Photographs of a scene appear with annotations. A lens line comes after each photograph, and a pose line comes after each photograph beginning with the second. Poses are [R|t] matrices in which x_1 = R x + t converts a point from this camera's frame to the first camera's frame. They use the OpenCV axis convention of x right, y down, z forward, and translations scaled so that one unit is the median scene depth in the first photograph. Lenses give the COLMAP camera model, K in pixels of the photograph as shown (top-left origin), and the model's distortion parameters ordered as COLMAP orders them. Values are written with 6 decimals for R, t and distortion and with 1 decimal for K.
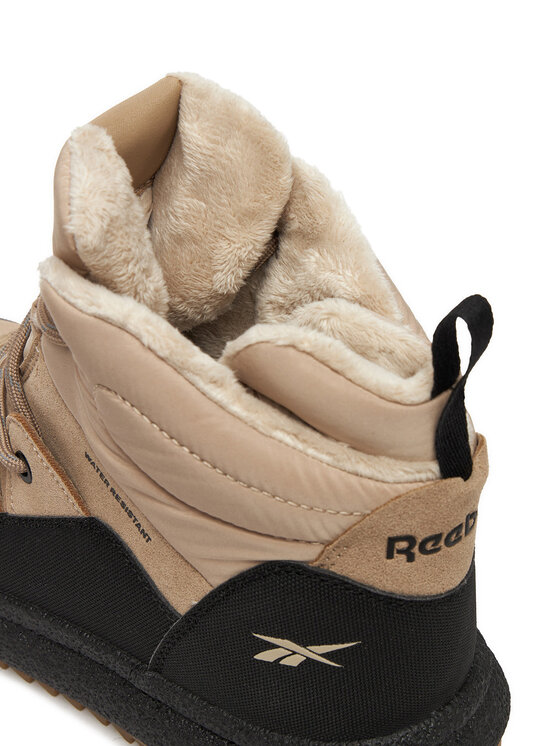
lens RADIAL K [[1377.3, 0, 280.1], [0, 1377.3, 373.0], [0, 0, 1]] dist [-0.232617, 0.000000]
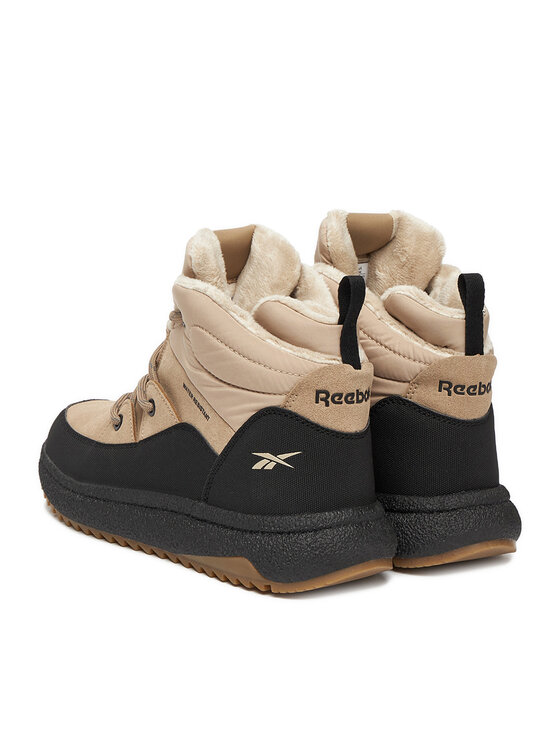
lens RADIAL K [[1377.3, 0, 279.9], [0, 1377.3, 373.0], [0, 0, 1]] dist [-0.232617, 0.000000]
pose [[0.988886, 0.050751, -0.139743, 0.315895], [-0.098212, 0.928645, -0.357732, 0.851354], [0.111616, 0.367481, 0.923309, -0.967154]]
